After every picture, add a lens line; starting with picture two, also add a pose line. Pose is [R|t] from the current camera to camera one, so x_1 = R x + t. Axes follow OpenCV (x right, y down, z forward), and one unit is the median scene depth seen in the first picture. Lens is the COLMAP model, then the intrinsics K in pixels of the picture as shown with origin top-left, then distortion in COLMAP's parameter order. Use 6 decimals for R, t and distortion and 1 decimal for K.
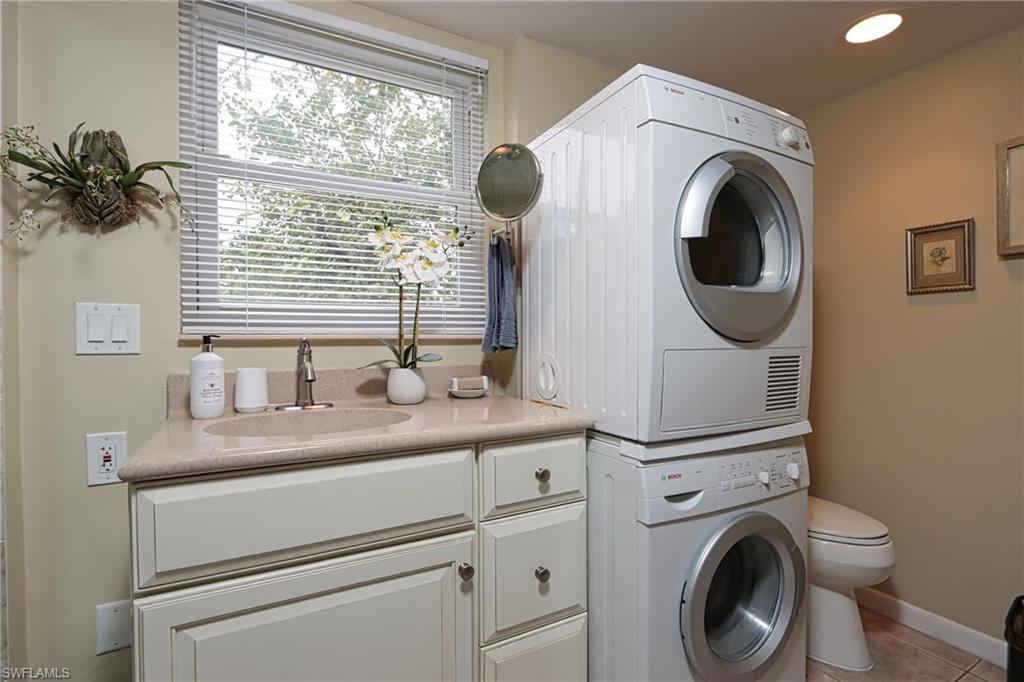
lens RADIAL K [[477.8, 0, 508.3], [0, 477.8, 341.7], [0, 0, 1]] dist [-0.016246, -0.000021]
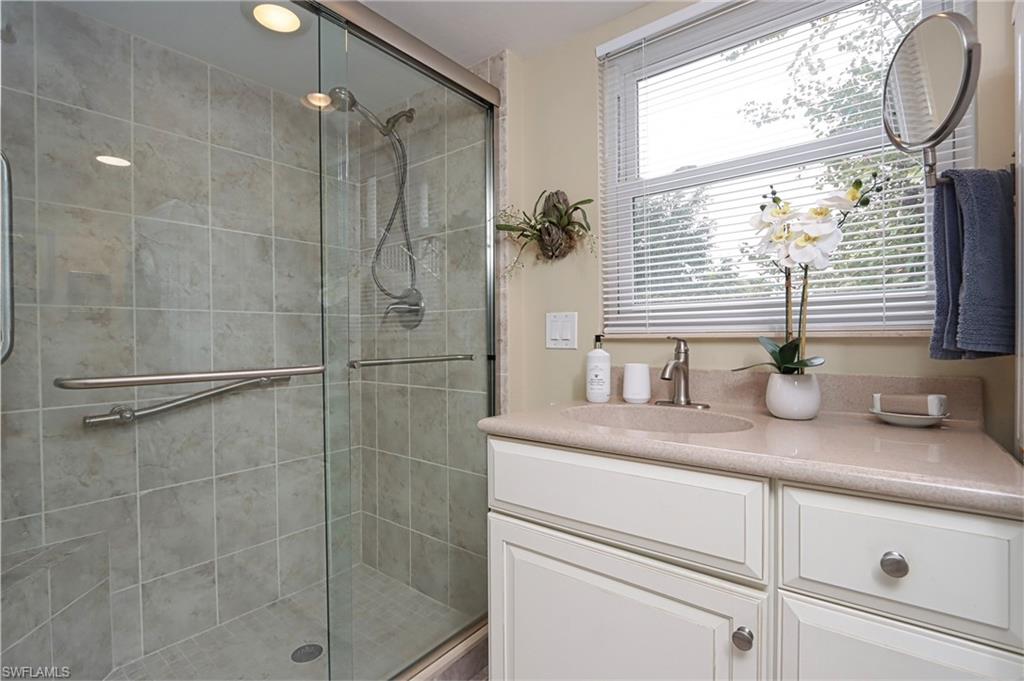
lens RADIAL K [[477.8, 0, 508.3], [0, 477.8, 341.2], [0, 0, 1]] dist [-0.016246, -0.000021]
pose [[0.389675, 0.008577, -0.920912, 0.380295], [-0.000507, 0.999958, 0.009098, -0.007864], [0.920952, -0.003078, 0.389663, 0.280875]]
